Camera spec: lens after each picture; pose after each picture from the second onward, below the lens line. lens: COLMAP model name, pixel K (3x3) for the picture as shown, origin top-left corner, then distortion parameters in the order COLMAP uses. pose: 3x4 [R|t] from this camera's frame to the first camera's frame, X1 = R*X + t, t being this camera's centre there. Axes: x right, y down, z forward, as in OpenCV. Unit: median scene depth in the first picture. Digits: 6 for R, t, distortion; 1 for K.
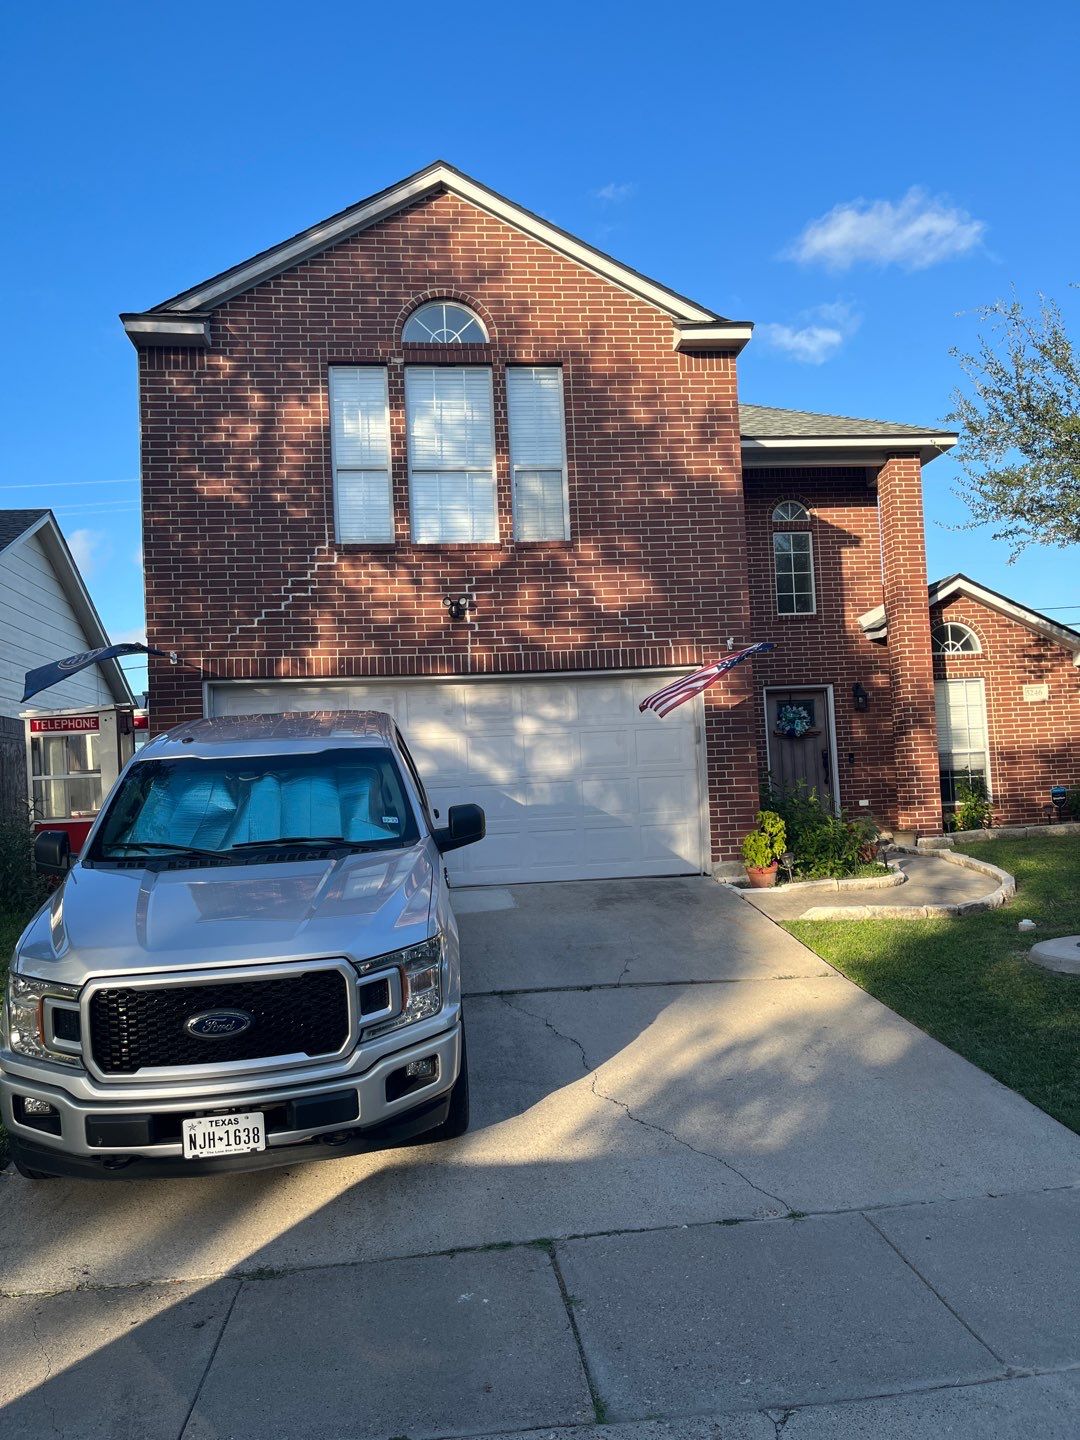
lens RADIAL K [[1066.4, 0, 539.7], [0, 1066.4, 741.1], [0, 0, 1]] dist [-0.002882, -0.005711]
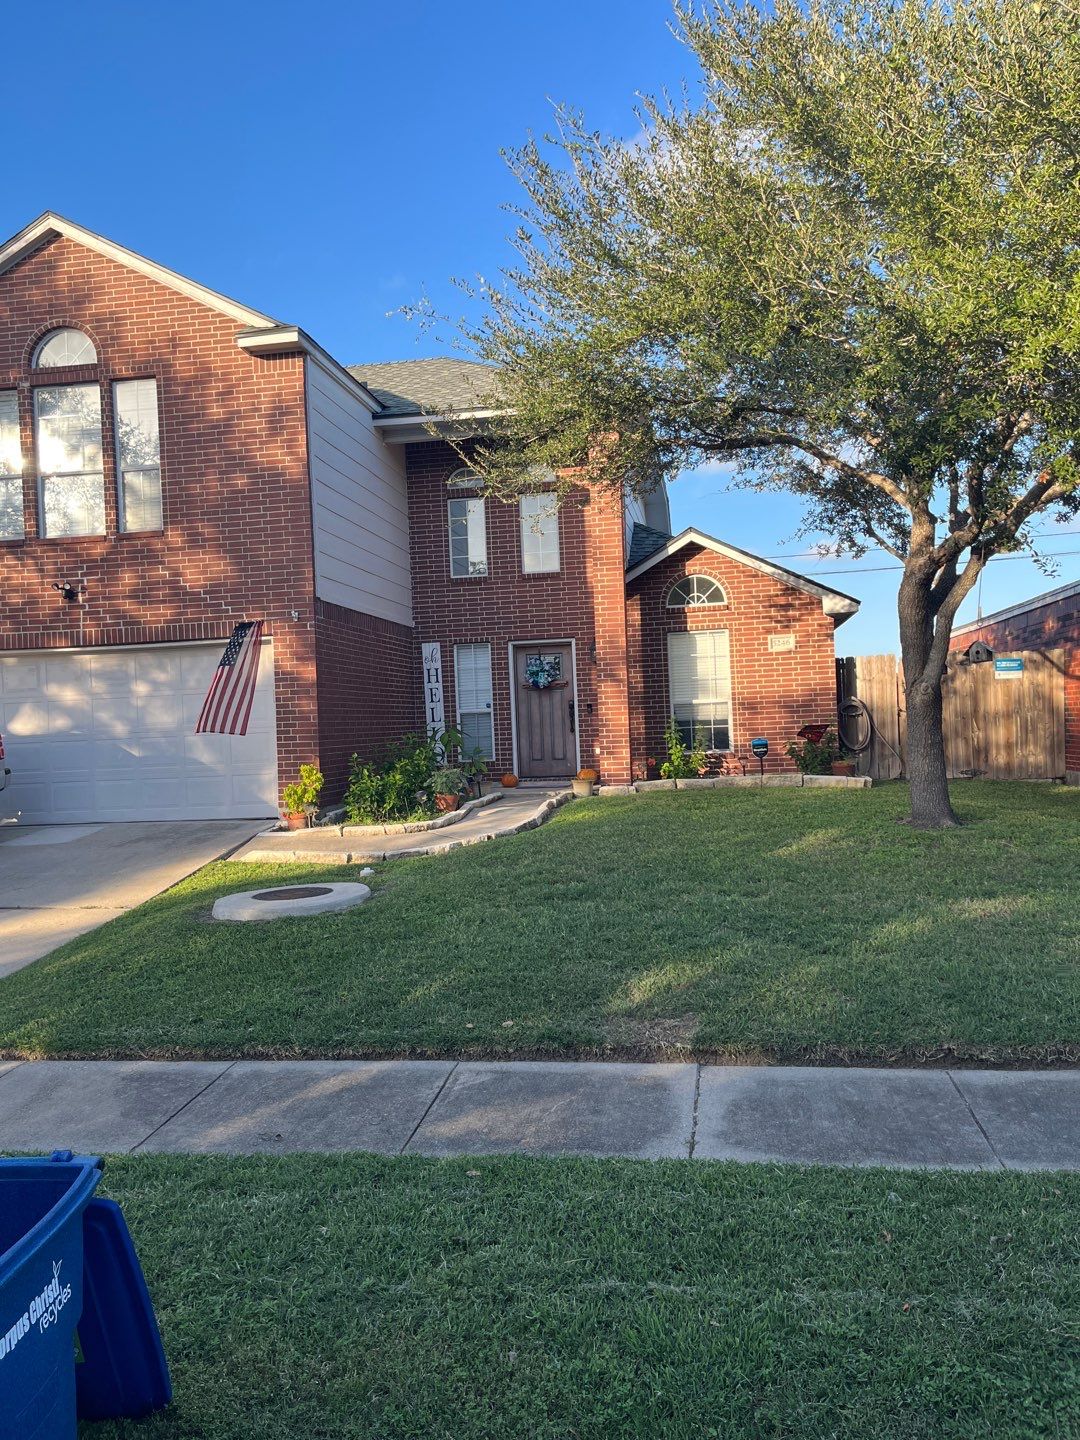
lens RADIAL K [[1058.1, 0, 540.0], [0, 1058.1, 714.2], [0, 0, 1]] dist [0.047582, -0.074478]
pose [[0.968606, 0.001777, -0.248594, 0.709871], [0.008810, 0.999101, 0.041468, -0.031394], [0.248444, -0.042356, 0.967720, -0.029508]]
